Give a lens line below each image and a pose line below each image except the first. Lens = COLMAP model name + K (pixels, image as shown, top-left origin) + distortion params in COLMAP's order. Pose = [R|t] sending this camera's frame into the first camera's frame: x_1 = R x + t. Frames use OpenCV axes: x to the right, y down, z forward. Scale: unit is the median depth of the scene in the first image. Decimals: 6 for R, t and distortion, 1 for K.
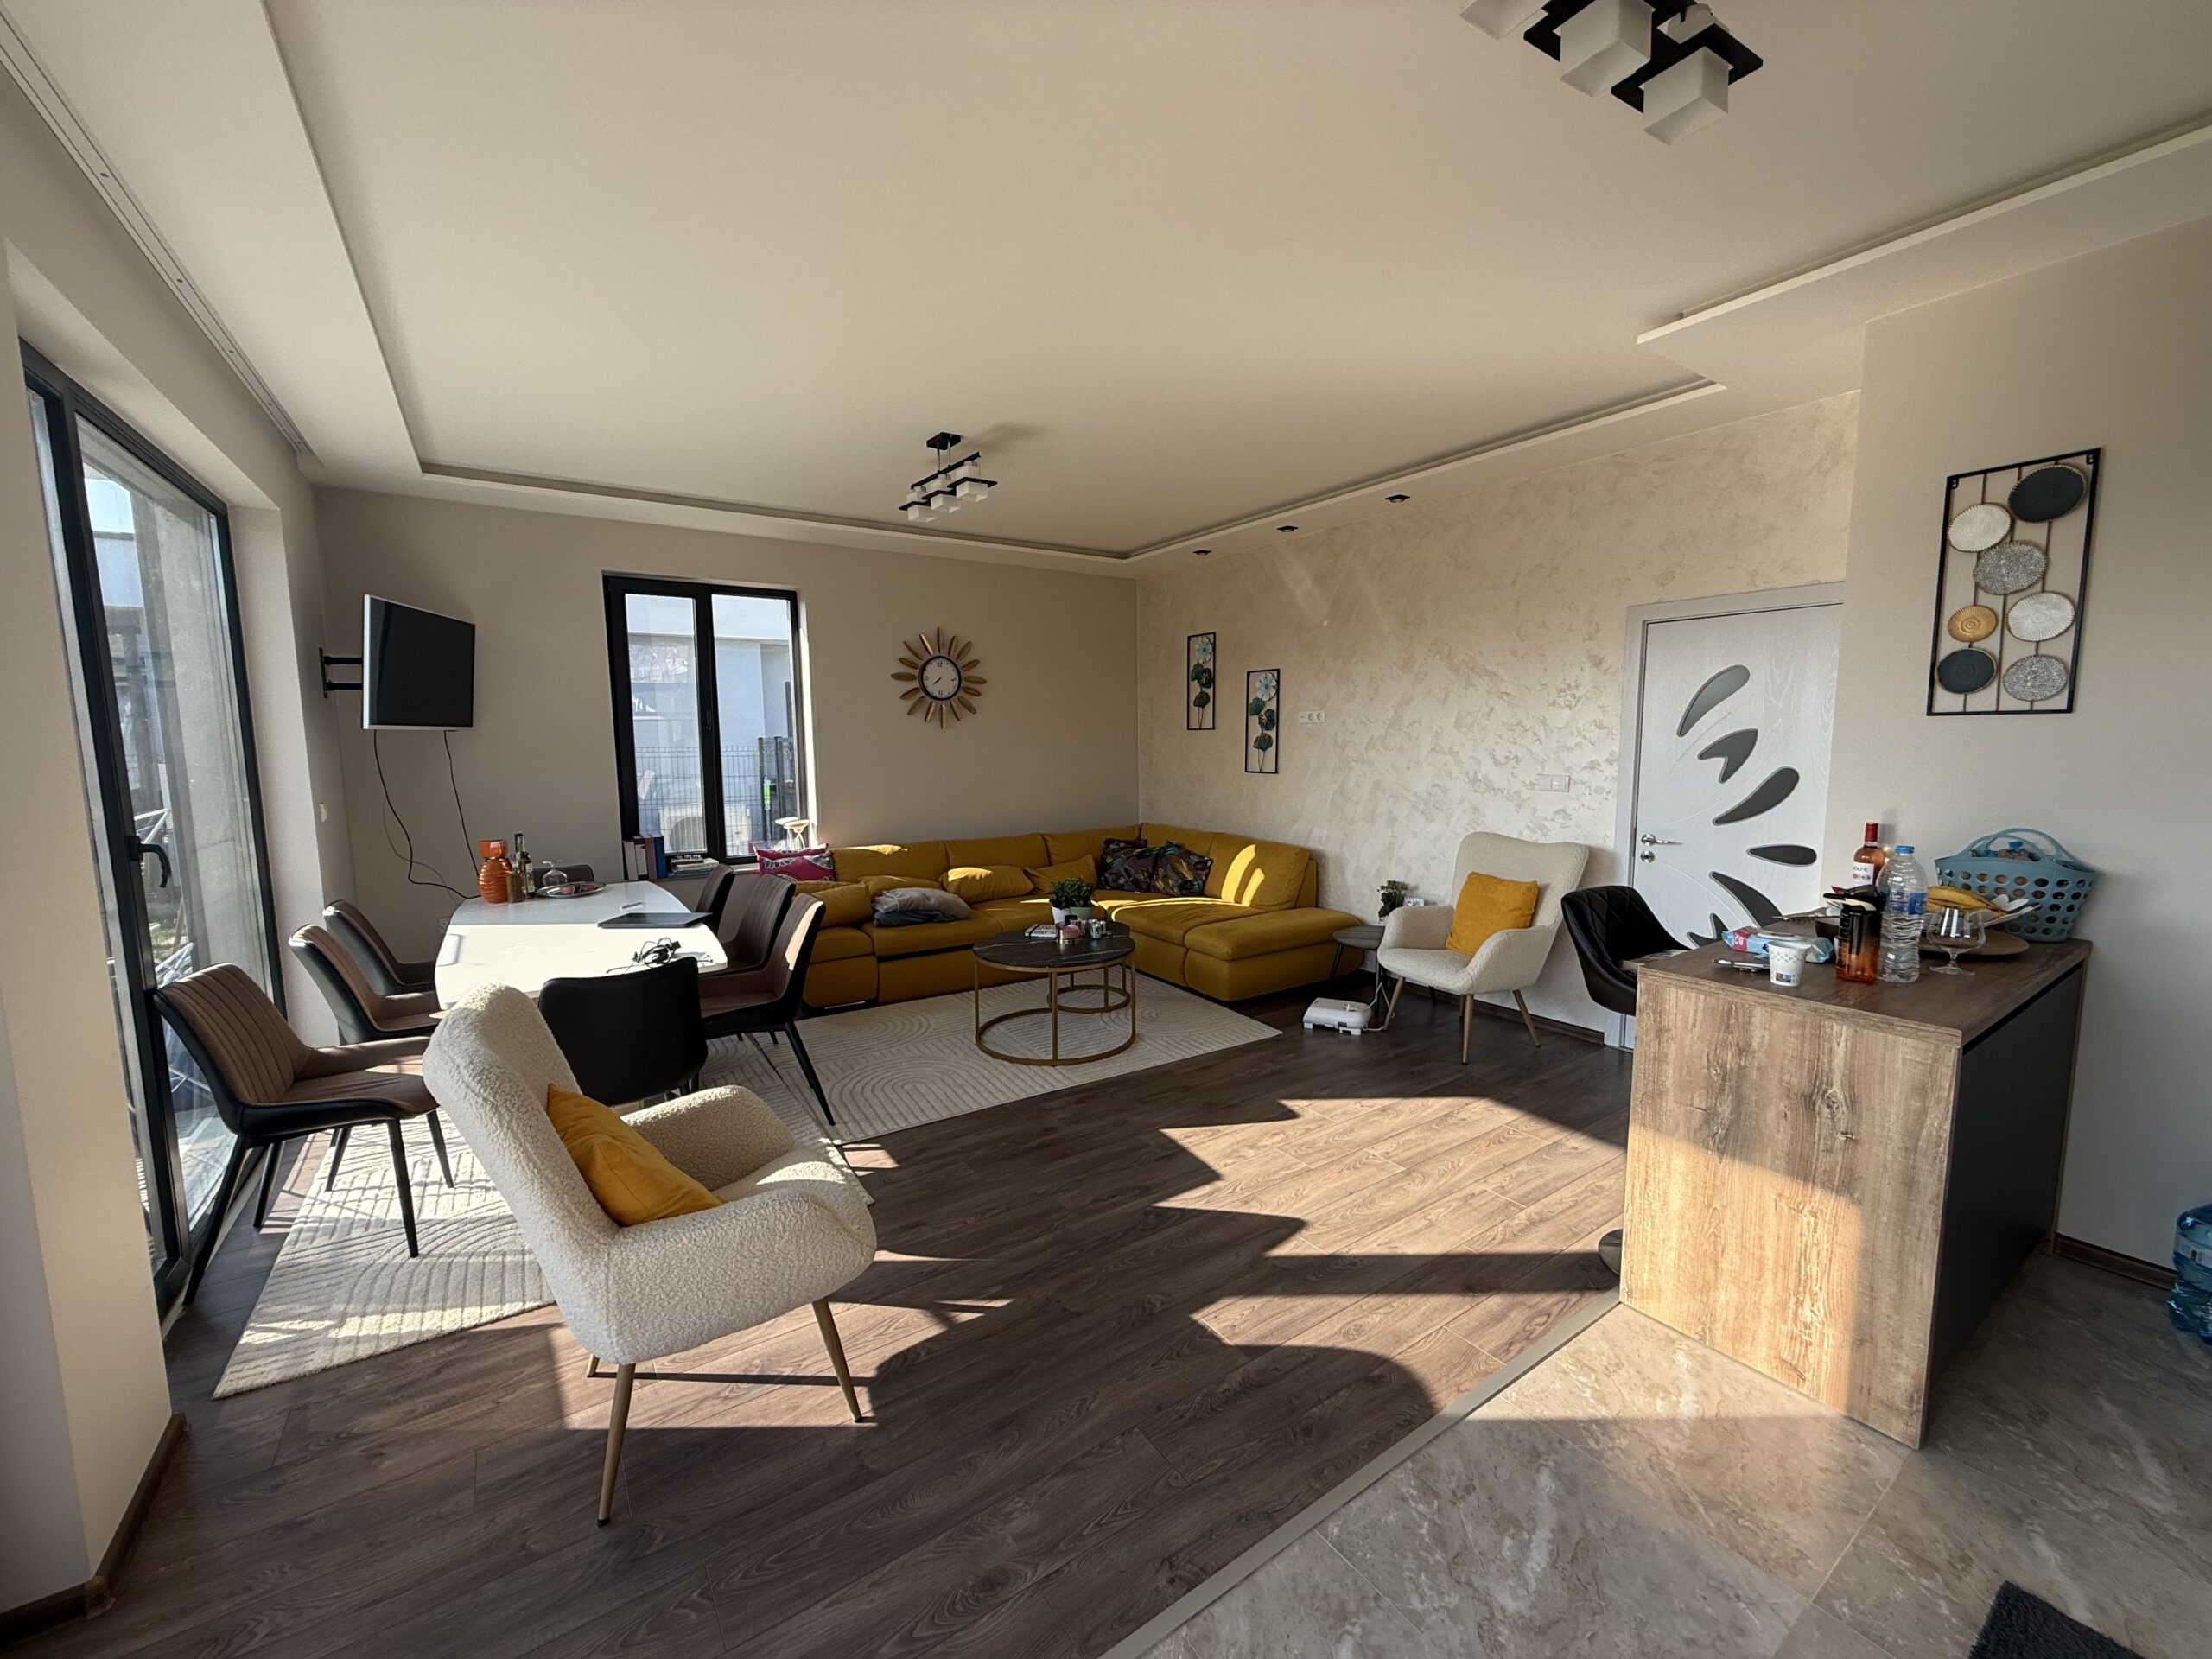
lens RADIAL K [[883.2, 0, 1100.9], [0, 883.2, 835.8], [0, 0, 1]] dist [0.002255, 0.000432]
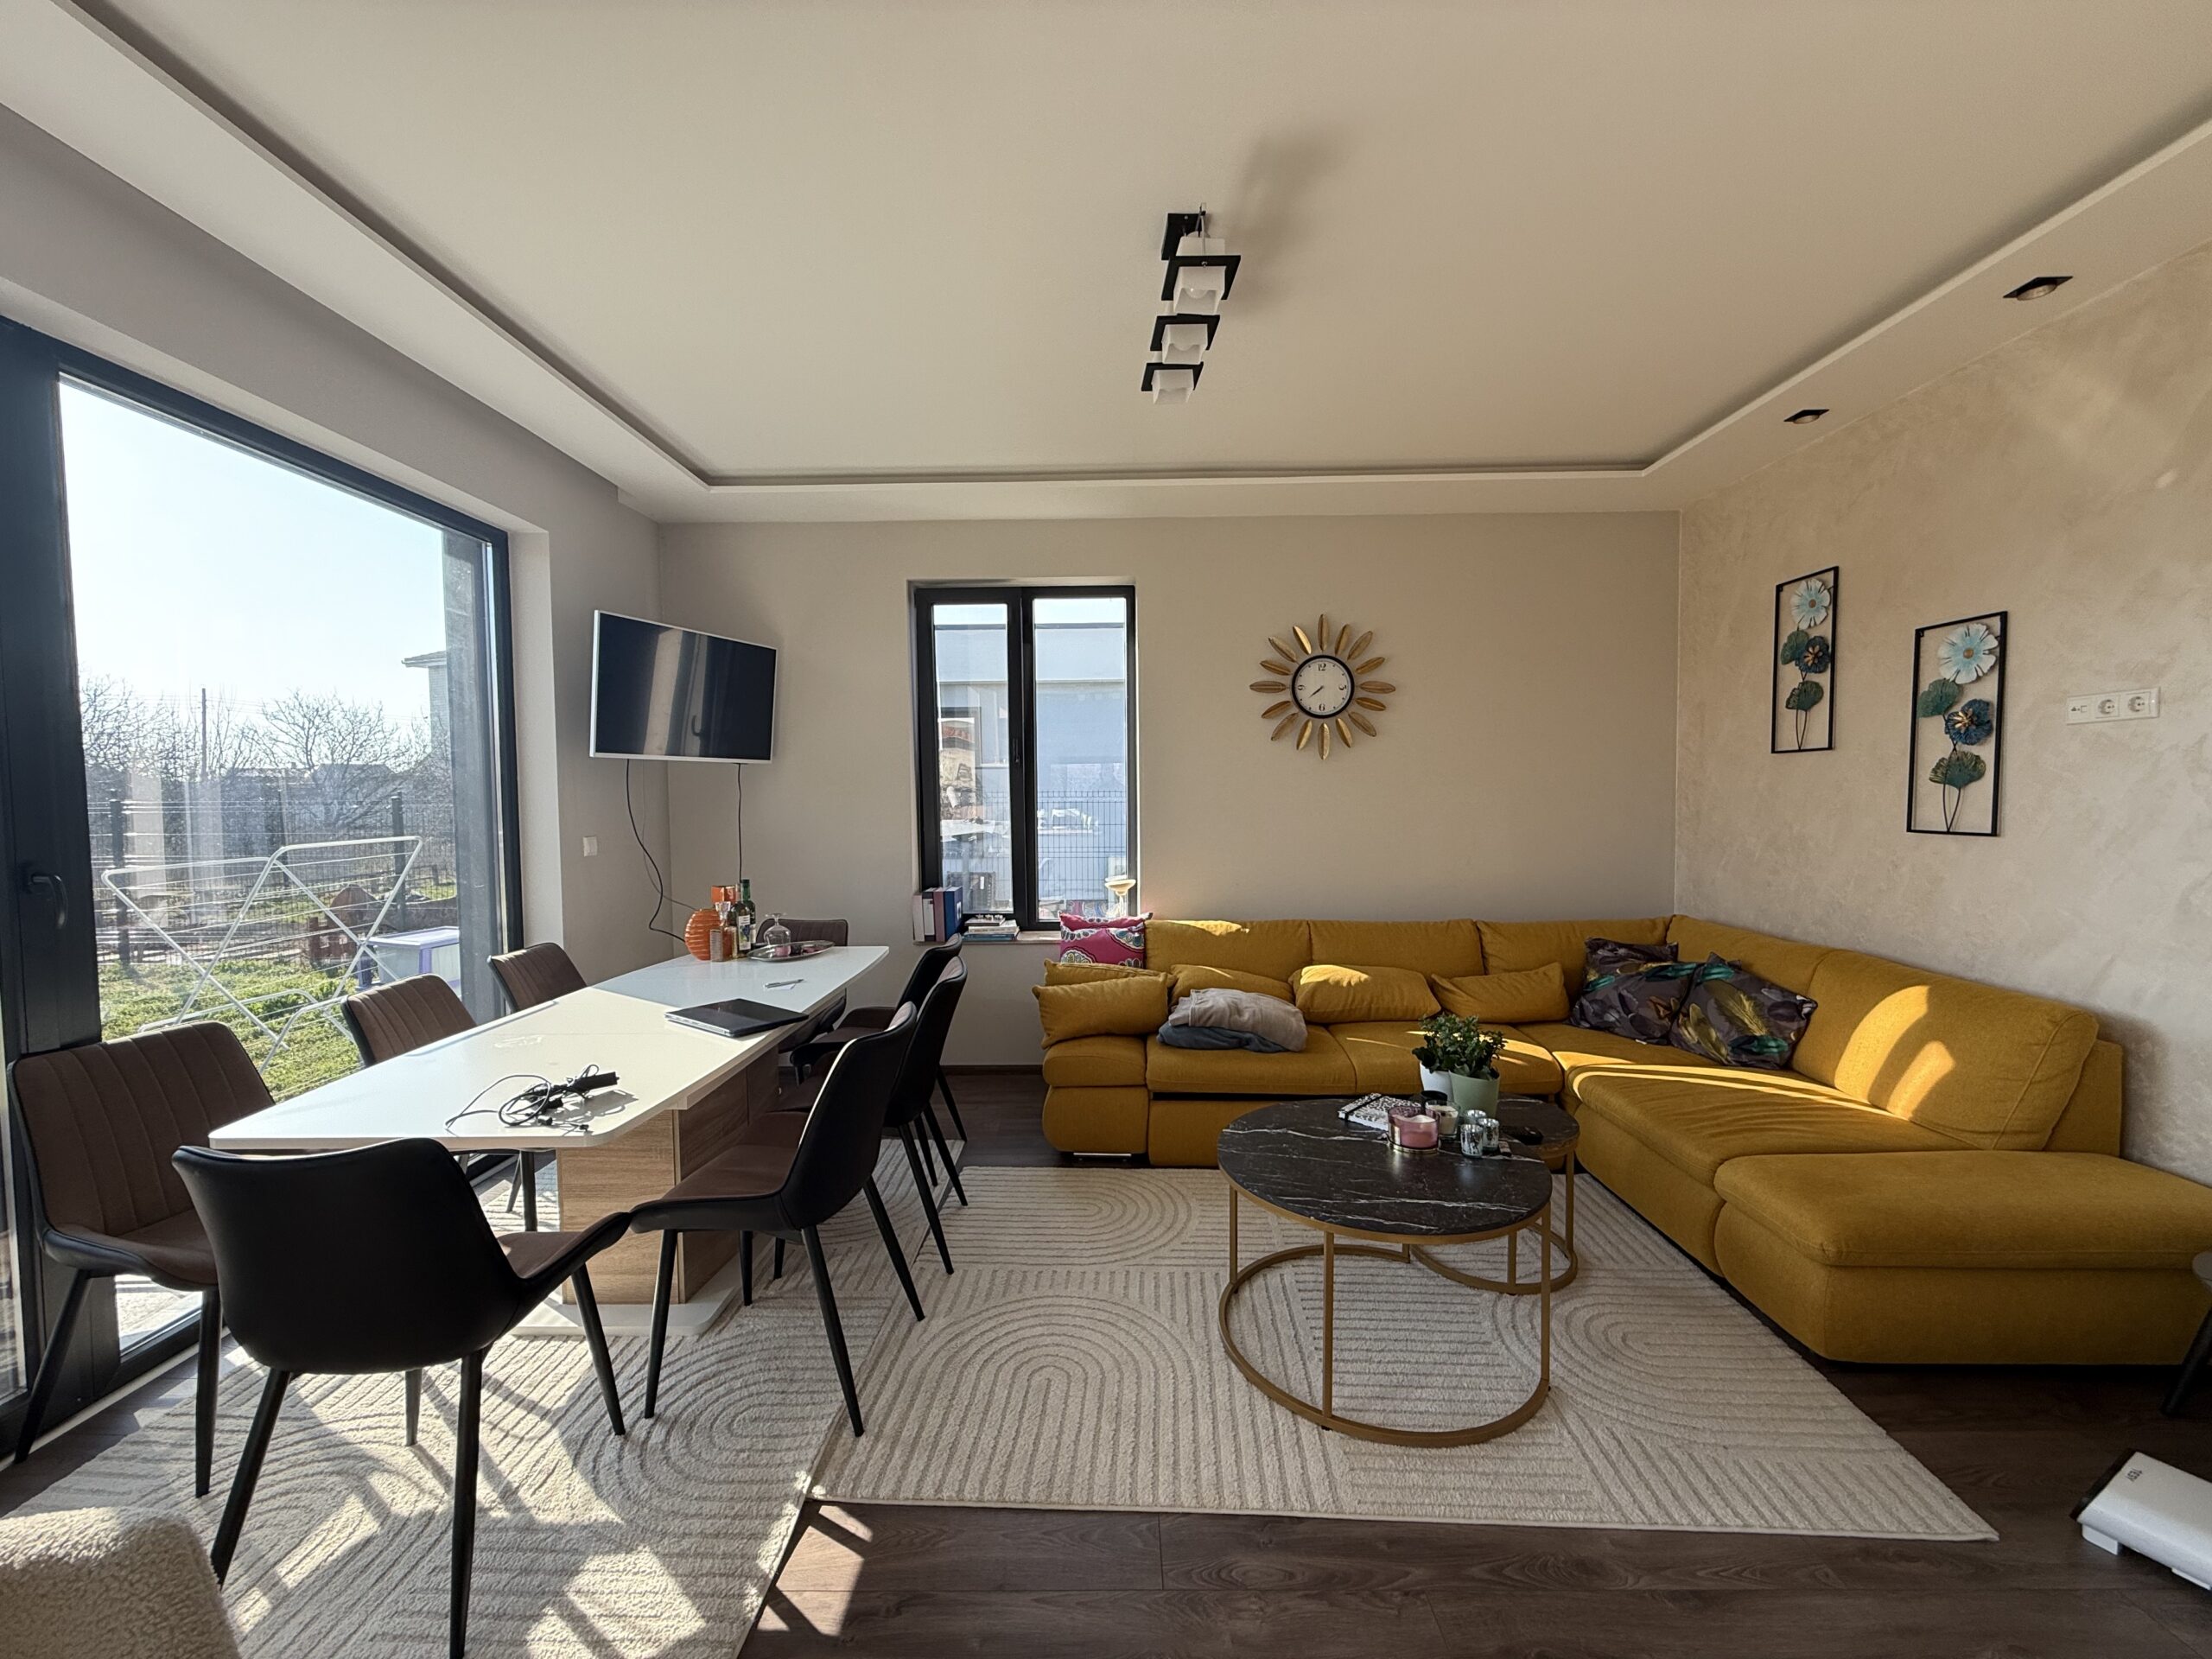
lens RADIAL K [[883.2, 0, 1099.4], [0, 883.2, 832.4], [0, 0, 1]] dist [0.002255, 0.000432]
pose [[0.822194, 0.025550, -0.568634, 0.083791], [-0.062694, 0.996979, -0.045853, -0.023703], [0.565744, 0.073350, 0.821312, 0.385527]]
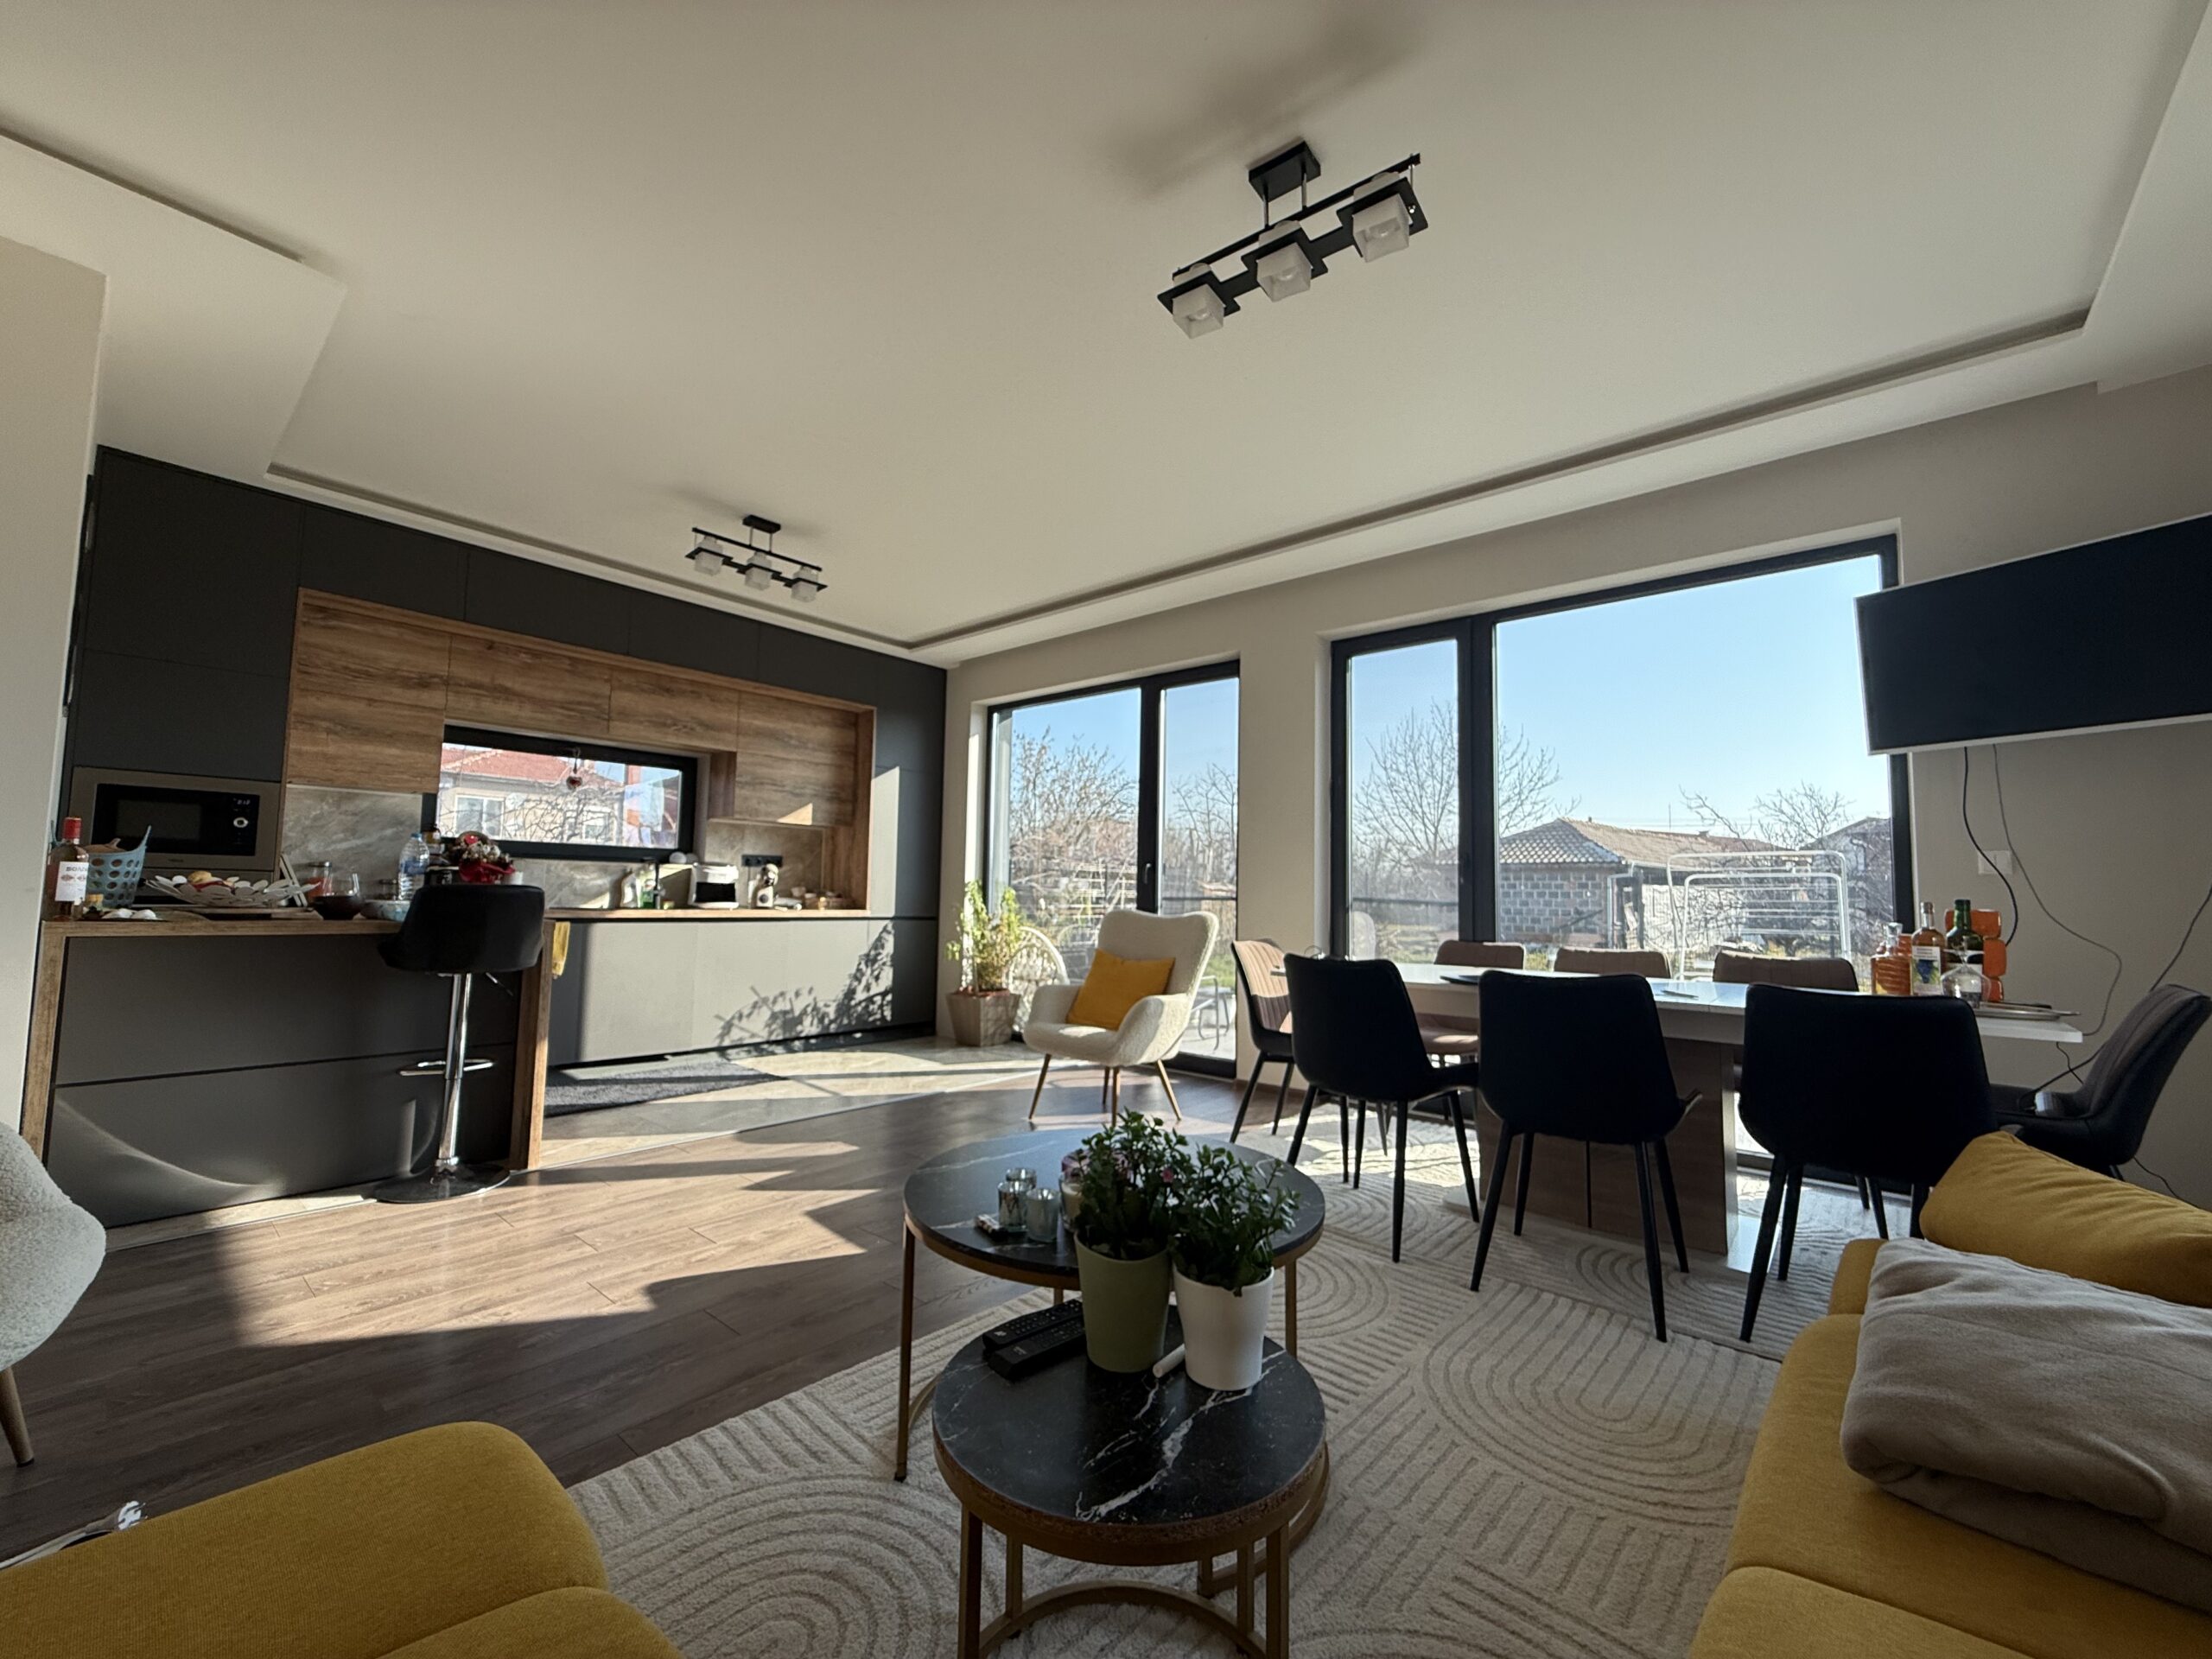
lens RADIAL K [[883.2, 0, 1107.0], [0, 883.2, 829.3], [0, 0, 1]] dist [0.002255, 0.000432]
pose [[-0.961825, -0.024748, -0.272542, 0.052850], [-0.035834, 0.998717, 0.035772, -0.038121], [0.271307, 0.044172, -0.961479, 1.119135]]
